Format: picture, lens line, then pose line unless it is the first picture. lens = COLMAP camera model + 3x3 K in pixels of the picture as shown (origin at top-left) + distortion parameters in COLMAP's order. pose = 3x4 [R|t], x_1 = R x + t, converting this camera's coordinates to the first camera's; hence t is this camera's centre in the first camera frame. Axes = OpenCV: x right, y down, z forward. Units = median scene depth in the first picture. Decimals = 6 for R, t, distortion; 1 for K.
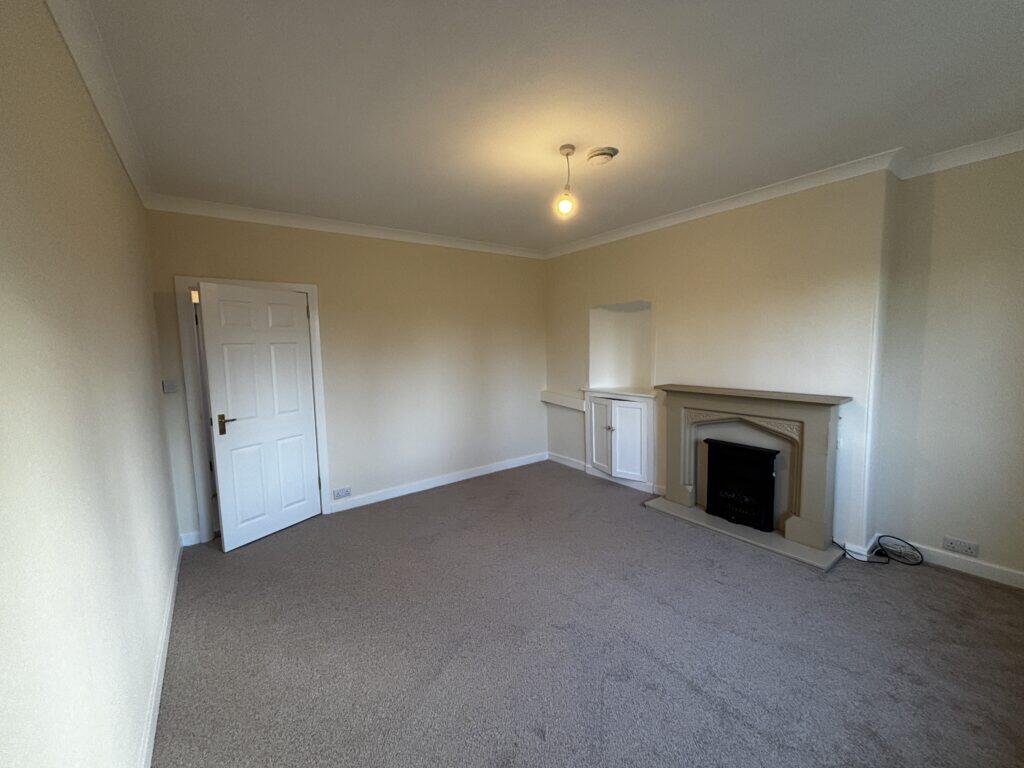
lens RADIAL K [[413.1, 0, 512.4], [0, 413.1, 381.4], [0, 0, 1]] dist [-0.008792, 0.000510]
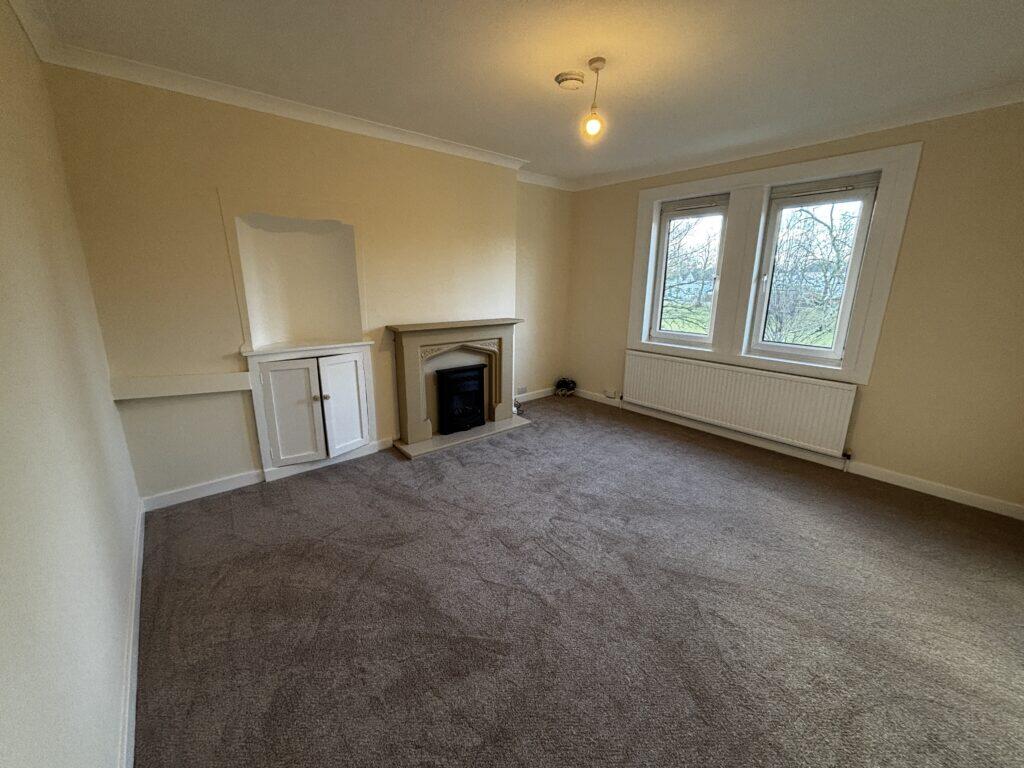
lens RADIAL K [[413.1, 0, 514.7], [0, 413.1, 386.2], [0, 0, 1]] dist [-0.008792, 0.000510]
pose [[-0.085893, -0.226552, 0.970205, -0.586552], [0.082040, 0.968888, 0.233507, -0.056978], [-0.992921, 0.099652, -0.064634, 0.839622]]
